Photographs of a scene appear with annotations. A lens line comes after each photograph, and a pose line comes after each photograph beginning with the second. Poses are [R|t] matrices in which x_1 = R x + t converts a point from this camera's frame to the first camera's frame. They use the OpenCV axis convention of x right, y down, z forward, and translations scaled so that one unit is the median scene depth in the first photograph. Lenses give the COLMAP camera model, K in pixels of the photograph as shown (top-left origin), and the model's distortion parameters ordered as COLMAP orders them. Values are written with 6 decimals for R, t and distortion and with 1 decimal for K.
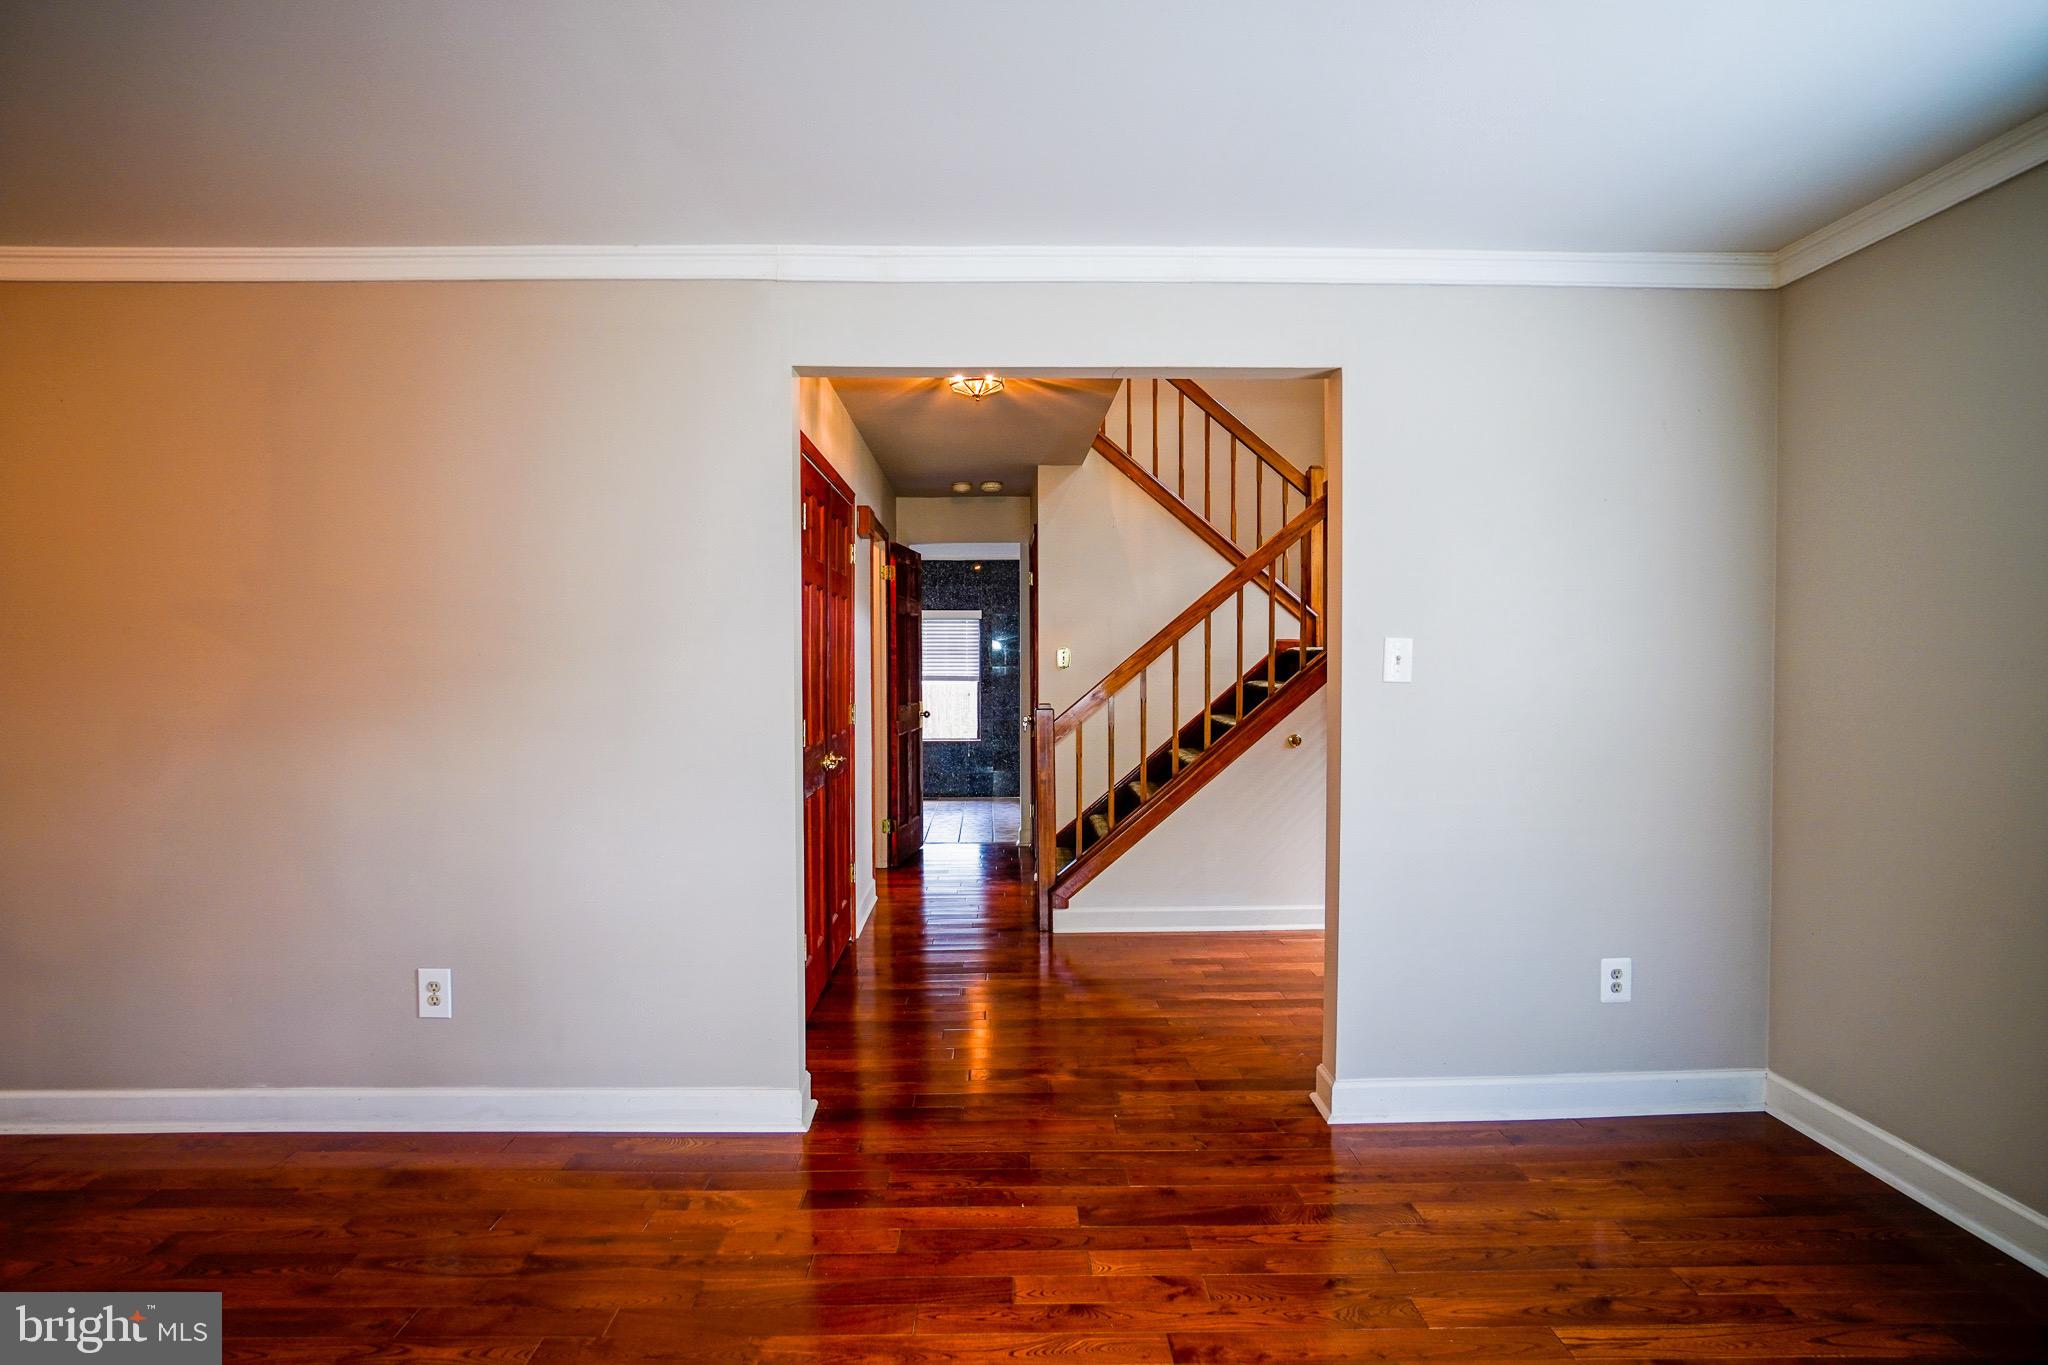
lens RADIAL K [[1010.9, 0, 1024.0], [0, 1010.9, 682.5], [0, 0, 1]] dist [-0.000119, 0.000599]
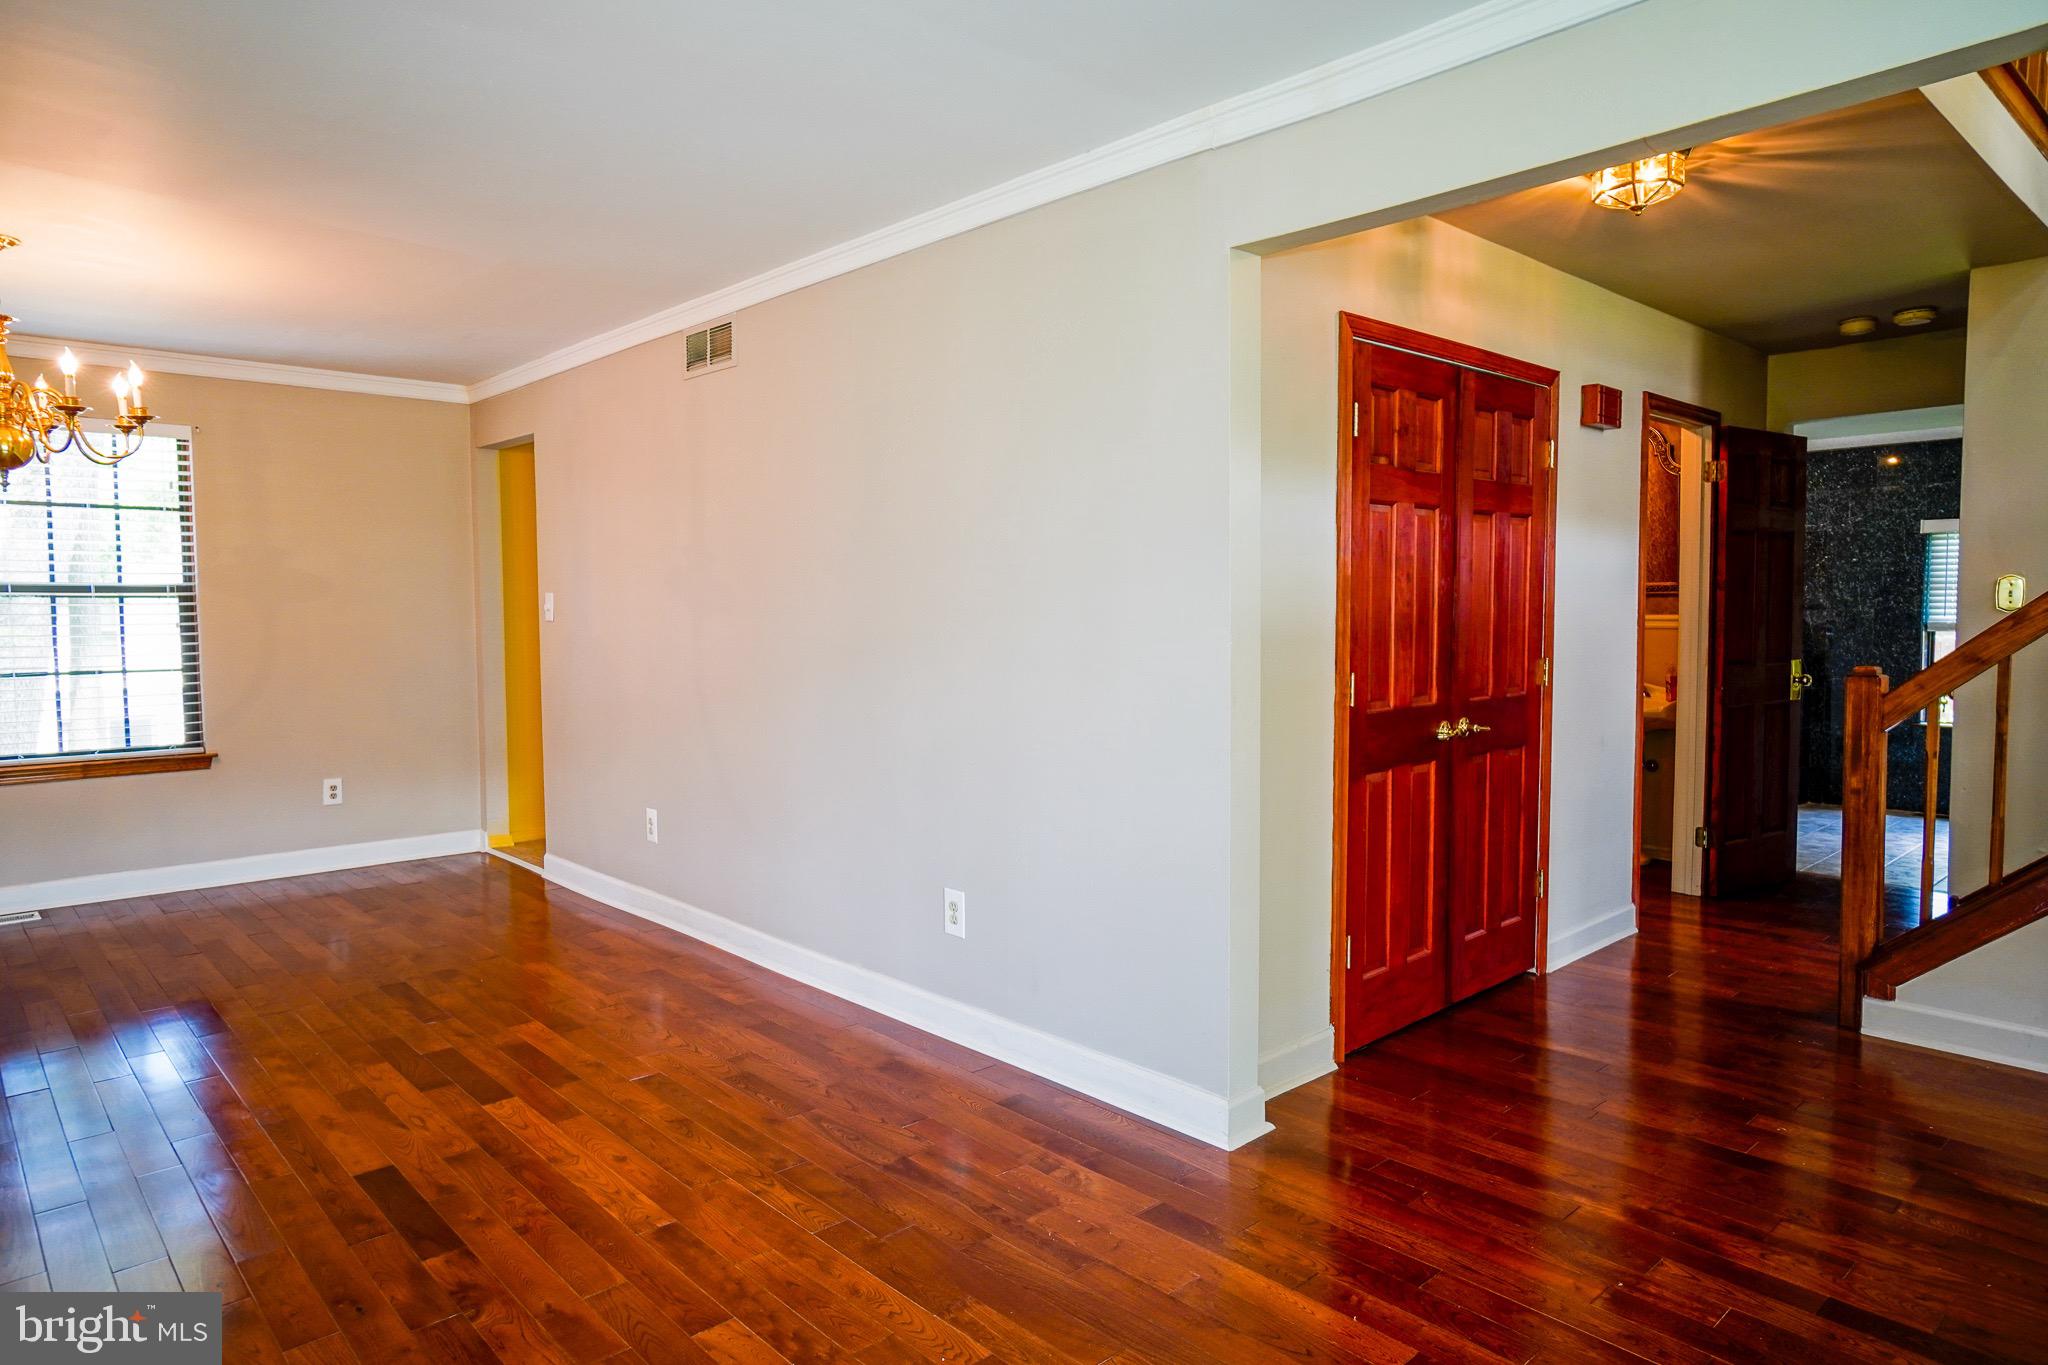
lens RADIAL K [[1263.8, 0, 1020.8], [0, 1263.8, 665.3], [0, 0, 1]] dist [0.001982, 0.020210]
pose [[0.666104, 0.033252, -0.745117, 0.458016], [-0.010585, 0.999327, 0.035134, -0.003796], [0.745784, -0.015516, 0.666007, 0.161289]]
